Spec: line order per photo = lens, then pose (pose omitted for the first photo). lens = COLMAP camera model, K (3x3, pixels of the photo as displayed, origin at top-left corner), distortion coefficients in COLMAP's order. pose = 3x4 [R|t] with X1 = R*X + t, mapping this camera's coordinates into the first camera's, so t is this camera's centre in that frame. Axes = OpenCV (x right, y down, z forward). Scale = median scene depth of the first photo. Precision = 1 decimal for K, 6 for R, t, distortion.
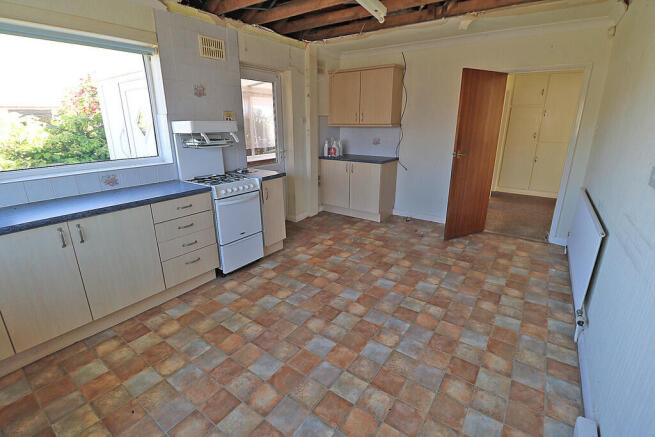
lens RADIAL K [[312.0, 0, 326.0], [0, 312.0, 218.6], [0, 0, 1]] dist [0.000399, -0.000949]
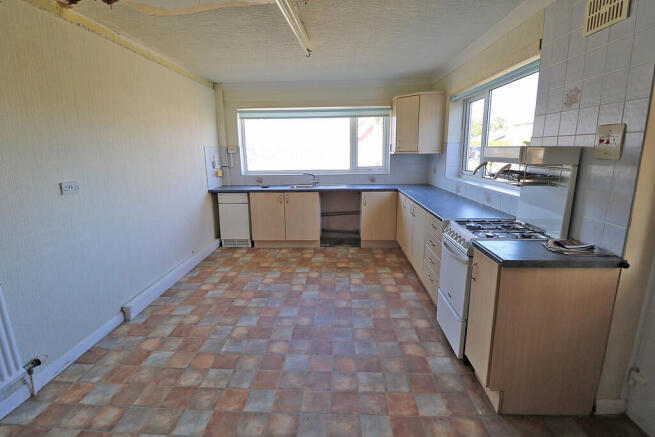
lens RADIAL K [[312.0, 0, 326.6], [0, 312.0, 217.7], [0, 0, 1]] dist [0.000399, -0.000949]
pose [[-0.845284, 0.128959, -0.518522, 0.450019], [-0.142293, 0.881063, 0.451088, -0.538125], [0.515022, 0.455080, -0.726399, 1.712882]]
